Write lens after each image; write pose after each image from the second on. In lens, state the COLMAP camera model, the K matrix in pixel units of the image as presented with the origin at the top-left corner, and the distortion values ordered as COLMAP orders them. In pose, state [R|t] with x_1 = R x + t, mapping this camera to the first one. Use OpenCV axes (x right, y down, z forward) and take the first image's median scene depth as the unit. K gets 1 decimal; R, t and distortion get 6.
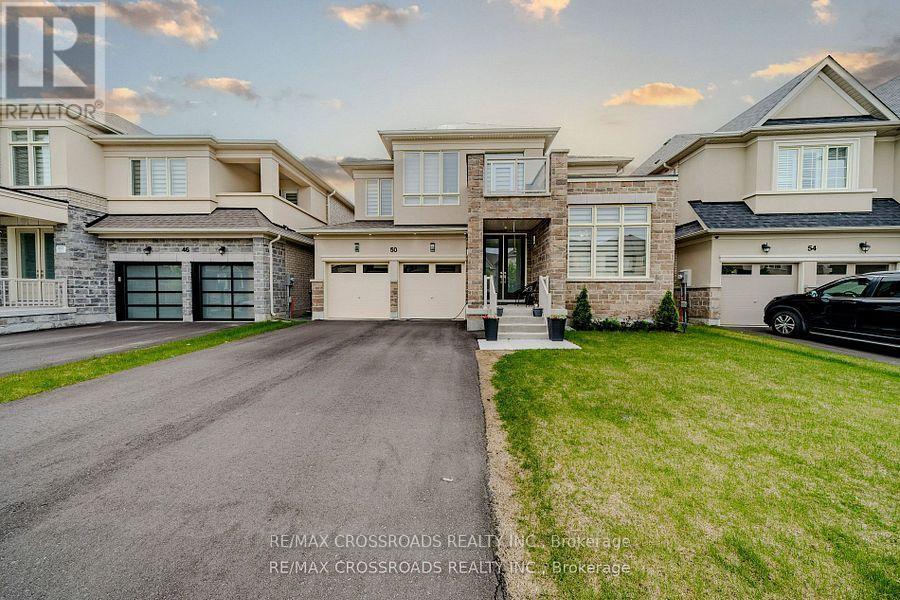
lens RADIAL K [[305.5, 0, 450.6], [0, 305.5, 296.9], [0, 0, 1]] dist [0.007838, -0.000033]
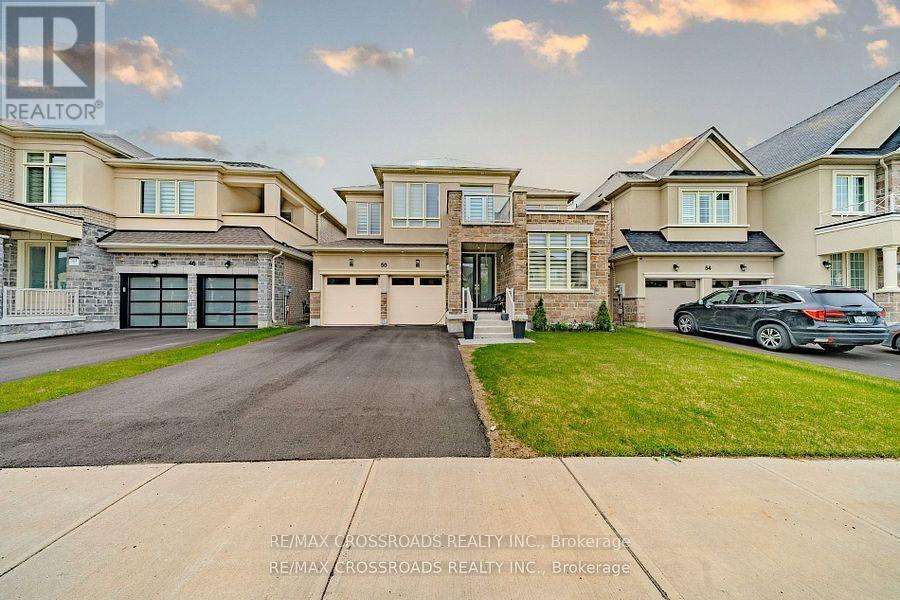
lens RADIAL K [[305.5, 0, 451.9], [0, 305.5, 296.8], [0, 0, 1]] dist [0.007838, -0.000033]
pose [[0.995580, 0.000907, 0.093913, -0.040924], [0.002582, 0.999311, -0.037022, 0.010697], [-0.093881, 0.037101, 0.994892, -0.191511]]
